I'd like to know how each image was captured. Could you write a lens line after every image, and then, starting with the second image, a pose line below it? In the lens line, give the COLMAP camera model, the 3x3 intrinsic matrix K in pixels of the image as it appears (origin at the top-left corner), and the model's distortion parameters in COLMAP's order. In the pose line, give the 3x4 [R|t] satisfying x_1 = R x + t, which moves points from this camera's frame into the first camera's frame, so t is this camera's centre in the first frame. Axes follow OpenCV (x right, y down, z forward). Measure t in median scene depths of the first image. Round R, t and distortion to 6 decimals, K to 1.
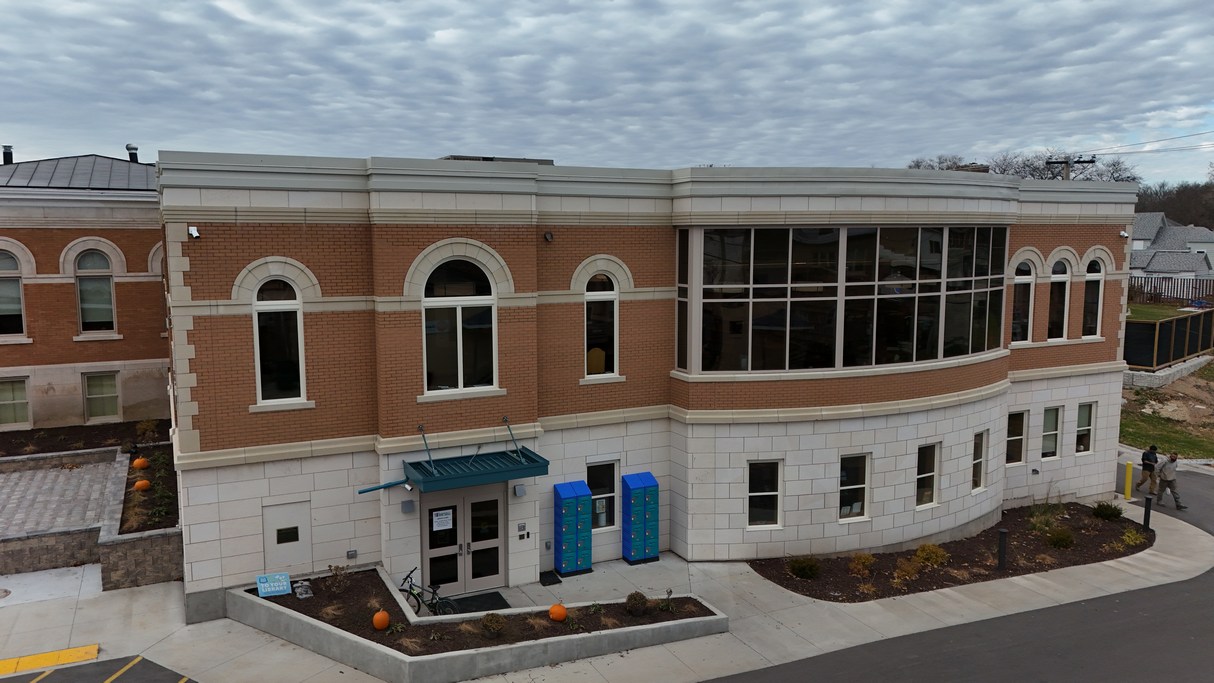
lens RADIAL K [[907.2, 0, 670.8], [0, 907.2, 338.9], [0, 0, 1]] dist [0.057535, -0.049187]
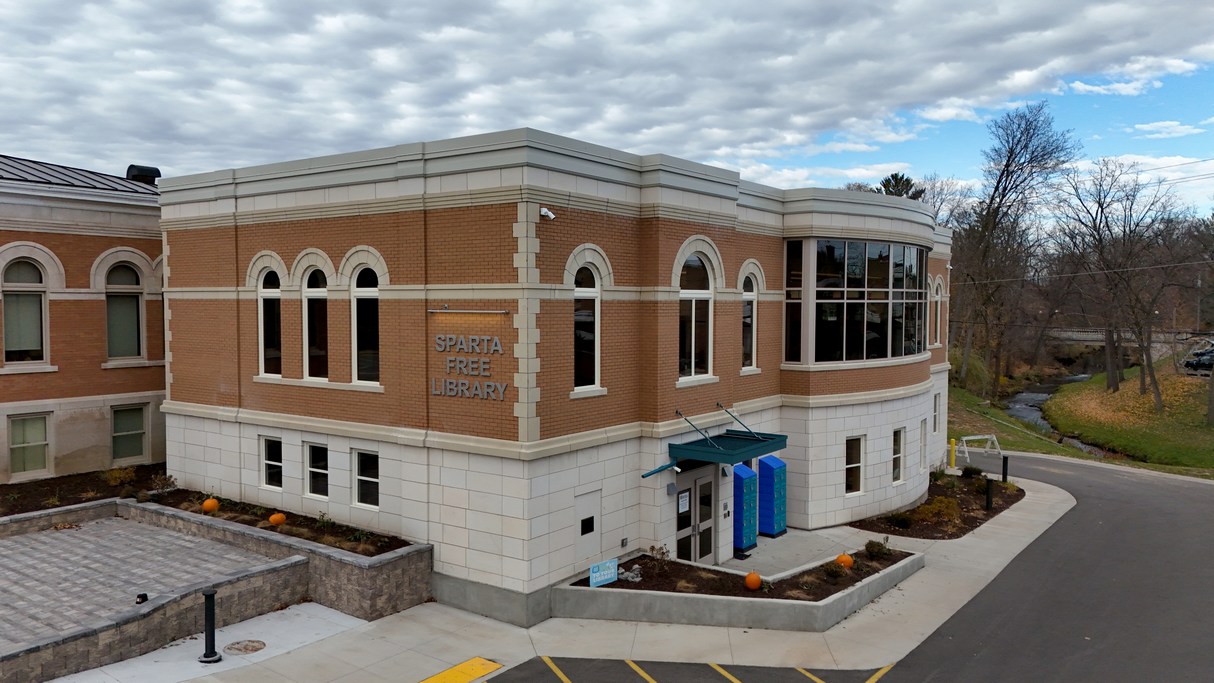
lens RADIAL K [[907.2, 0, 603.8], [0, 907.2, 339.5], [0, 0, 1]] dist [0.057535, -0.049187]
pose [[0.879063, -0.015286, 0.476461, -0.794199], [0.054674, 0.996123, -0.068914, 0.075885], [-0.473560, 0.086630, 0.876491, 0.108194]]
